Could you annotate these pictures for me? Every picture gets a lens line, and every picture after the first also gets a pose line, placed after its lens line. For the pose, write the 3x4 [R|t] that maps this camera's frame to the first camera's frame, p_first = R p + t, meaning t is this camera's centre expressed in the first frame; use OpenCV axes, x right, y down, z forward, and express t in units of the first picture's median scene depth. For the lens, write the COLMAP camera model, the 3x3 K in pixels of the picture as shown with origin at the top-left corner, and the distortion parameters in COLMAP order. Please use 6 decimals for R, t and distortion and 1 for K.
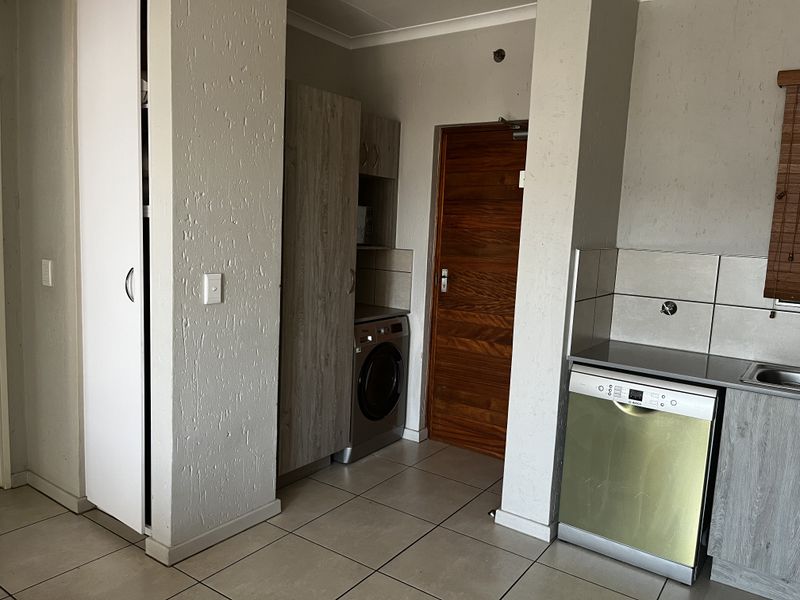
lens RADIAL K [[600.1, 0, 399.5], [0, 600.1, 302.5], [0, 0, 1]] dist [0.076940, -0.109134]
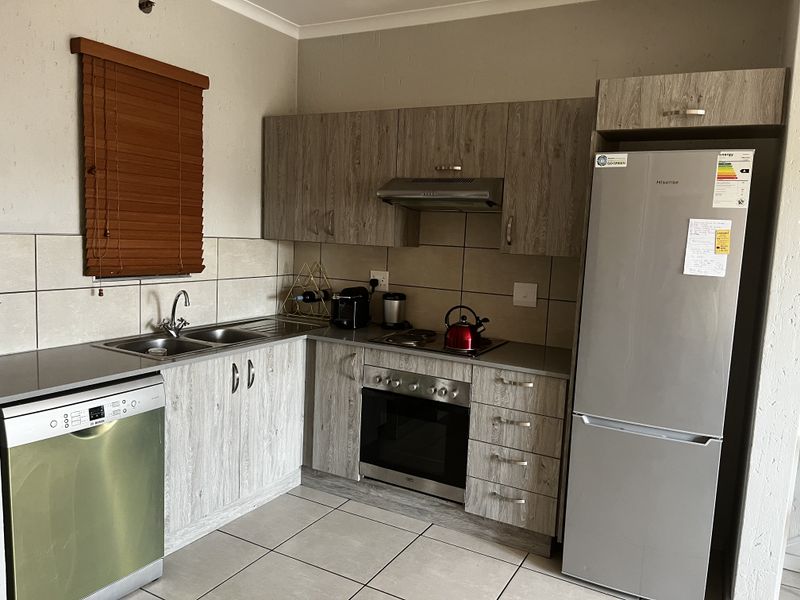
lens RADIAL K [[600.1, 0, 399.5], [0, 600.1, 302.5], [0, 0, 1]] dist [0.076940, -0.109134]
pose [[-0.104370, -0.169978, 0.979905, -0.417009], [0.071081, 0.981492, 0.177824, -0.107222], [-0.991995, 0.088212, -0.090356, 0.619889]]
